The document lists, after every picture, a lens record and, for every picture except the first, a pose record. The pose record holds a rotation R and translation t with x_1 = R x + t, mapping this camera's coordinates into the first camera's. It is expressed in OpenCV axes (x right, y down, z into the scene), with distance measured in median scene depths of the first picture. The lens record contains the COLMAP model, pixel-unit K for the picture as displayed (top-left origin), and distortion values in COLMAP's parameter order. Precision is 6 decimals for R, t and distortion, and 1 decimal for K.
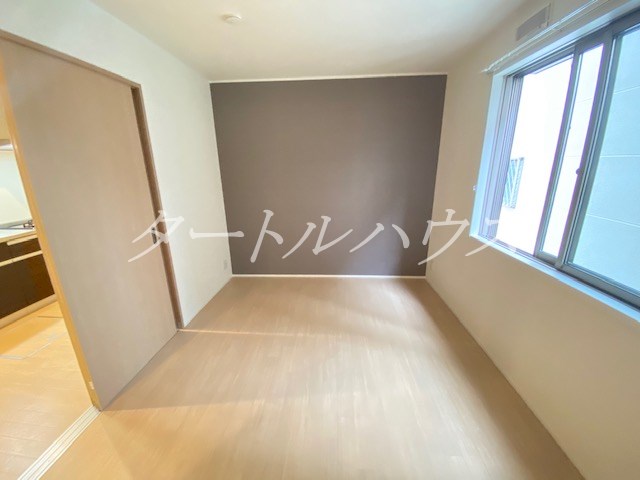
lens RADIAL K [[262.4, 0, 320.0], [0, 262.4, 240.0], [0, 0, 1]] dist [0.027423, -0.020962]
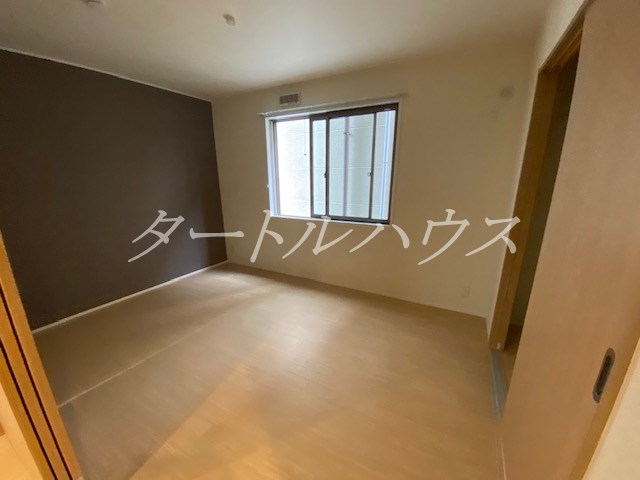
lens RADIAL K [[262.4, 0, 320.0], [0, 262.4, 240.0], [0, 0, 1]] dist [0.027423, -0.020962]
pose [[0.438274, -0.216292, 0.872430, -0.725312], [0.237303, 0.964022, 0.119787, 0.001511], [-0.866950, 0.154531, 0.473833, 0.029060]]
